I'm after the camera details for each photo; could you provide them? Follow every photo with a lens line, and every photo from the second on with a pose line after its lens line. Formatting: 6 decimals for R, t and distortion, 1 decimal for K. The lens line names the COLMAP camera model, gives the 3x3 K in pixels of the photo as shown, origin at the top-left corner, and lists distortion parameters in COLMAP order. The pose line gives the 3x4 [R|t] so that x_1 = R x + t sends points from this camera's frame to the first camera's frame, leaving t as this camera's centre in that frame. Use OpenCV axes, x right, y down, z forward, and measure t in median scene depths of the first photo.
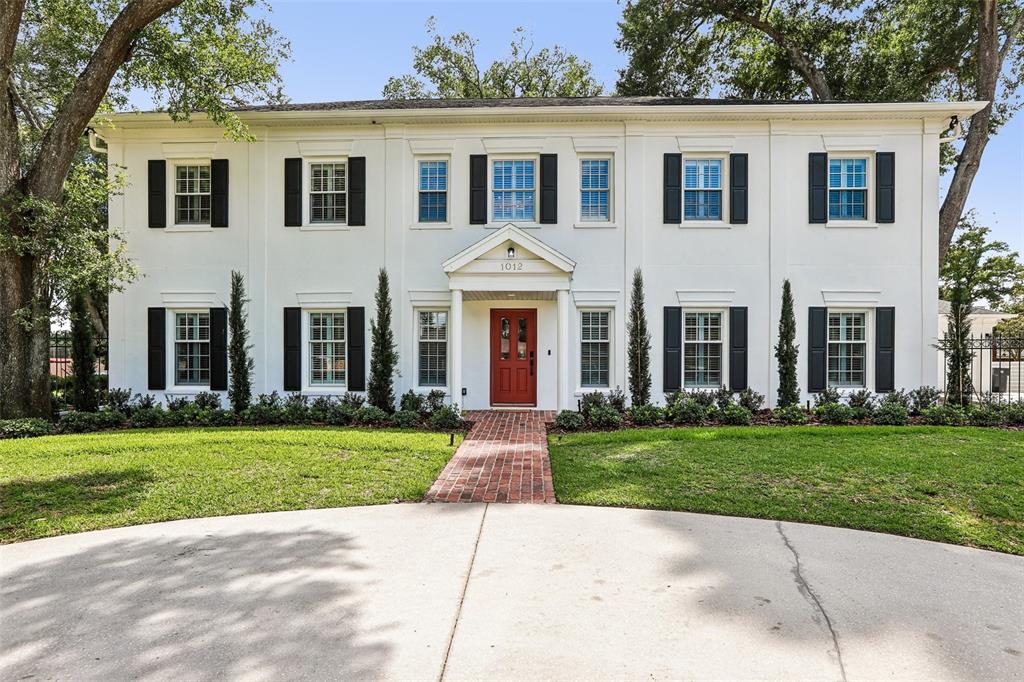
lens RADIAL K [[651.7, 0, 537.5], [0, 651.7, 367.8], [0, 0, 1]] dist [-0.021434, 0.007487]
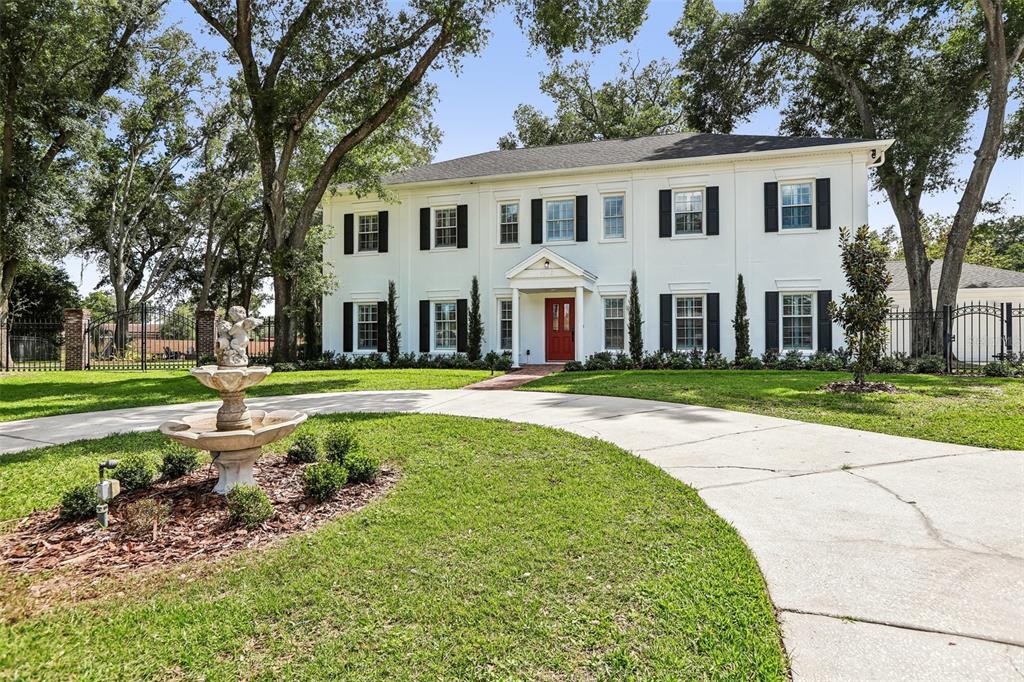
lens RADIAL K [[642.7, 0, 510.7], [0, 642.7, 340.9], [0, 0, 1]] dist [-0.025746, 0.001106]
pose [[0.963468, -0.005983, -0.267755, 0.253994], [0.000006, 0.999751, -0.022318, 0.042552], [0.267822, 0.021501, 0.963229, -0.472863]]
